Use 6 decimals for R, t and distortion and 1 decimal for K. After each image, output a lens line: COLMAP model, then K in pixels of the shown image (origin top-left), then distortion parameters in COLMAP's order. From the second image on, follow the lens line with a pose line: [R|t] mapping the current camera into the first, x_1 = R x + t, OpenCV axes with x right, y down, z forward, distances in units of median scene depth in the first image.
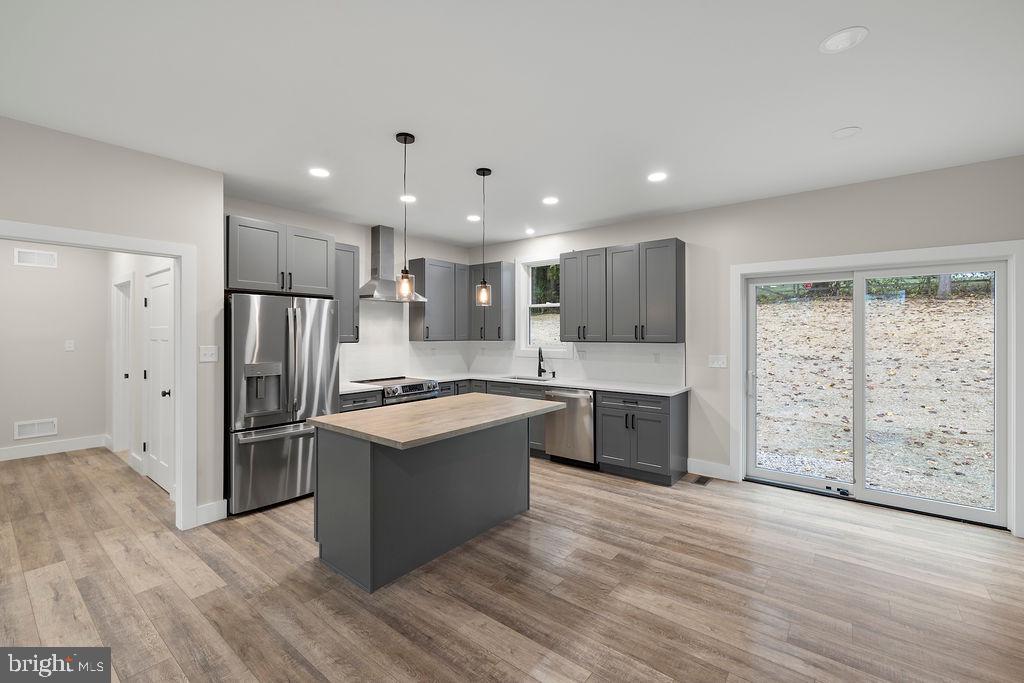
lens RADIAL K [[435.0, 0, 507.8], [0, 435.0, 331.9], [0, 0, 1]] dist [-0.002360, 0.000402]
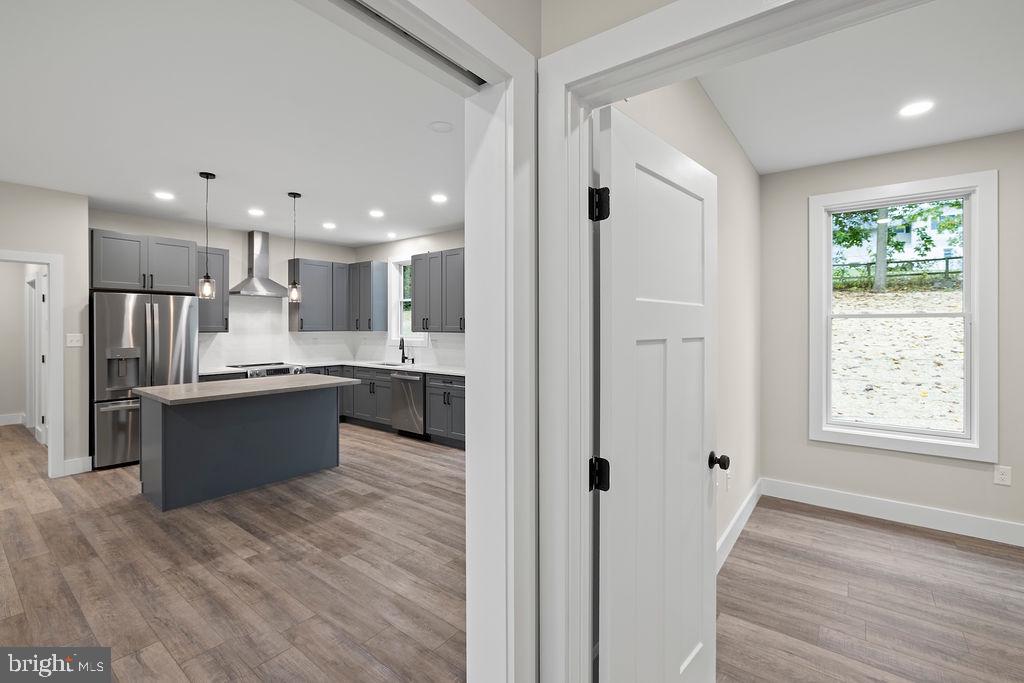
lens RADIAL K [[457.4, 0, 505.6], [0, 457.4, 326.2], [0, 0, 1]] dist [-0.011937, 0.001133]
pose [[0.999956, 0.001297, 0.009285, 0.415378], [-0.001334, 0.999991, 0.003990, 0.002712], [-0.009280, -0.004002, 0.999949, -0.244986]]
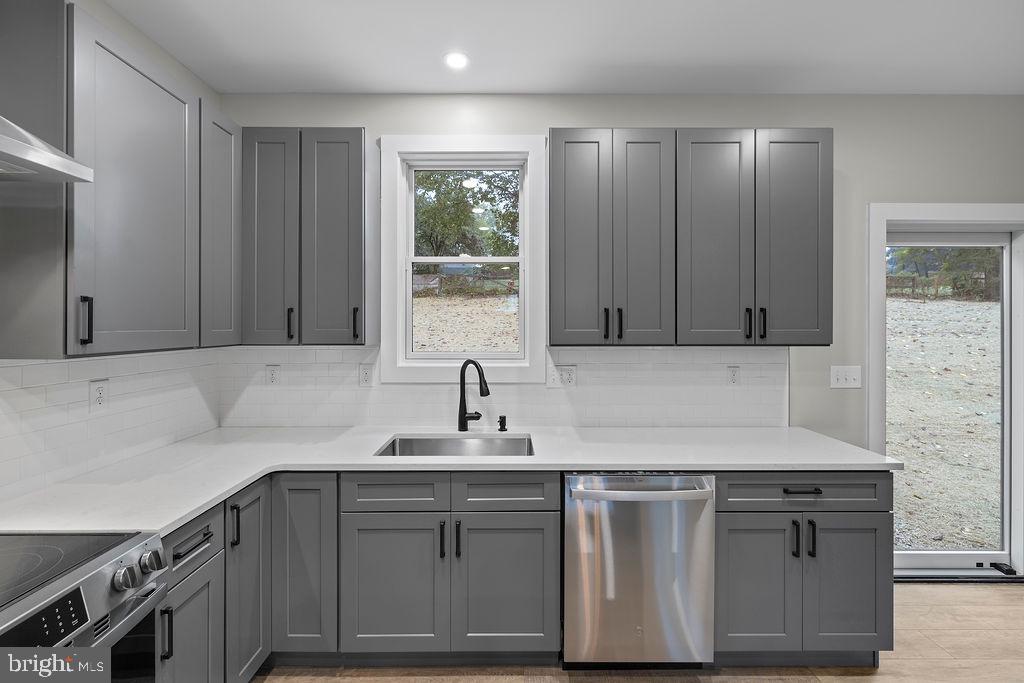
lens RADIAL K [[435.0, 0, 509.5], [0, 435.0, 325.0], [0, 0, 1]] dist [-0.002360, 0.000402]
pose [[0.779892, 0.002091, 0.625911, -0.187702], [-0.003904, 0.999991, 0.001524, 0.003014], [-0.625902, -0.003632, 0.779893, 0.824356]]
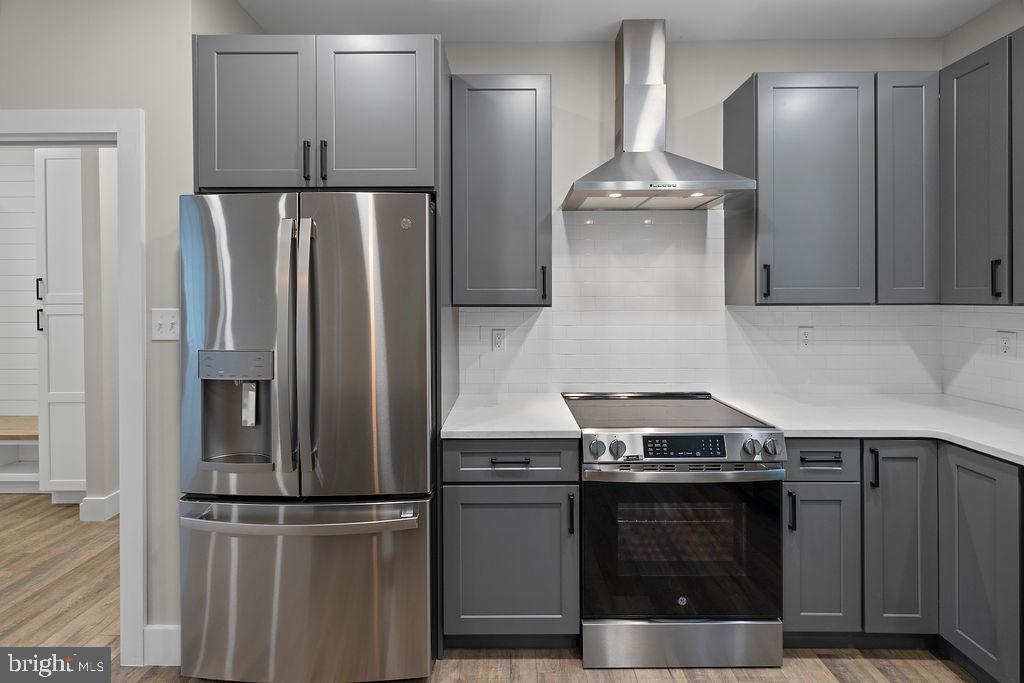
lens RADIAL K [[435.0, 0, 511.0], [0, 435.0, 300.1], [0, 0, 1]] dist [-0.002360, 0.000402]
pose [[0.616299, -0.000599, -0.787512, -0.042576], [0.006323, 0.999971, 0.004188, 0.017630], [0.787487, -0.007561, 0.616285, 0.760811]]
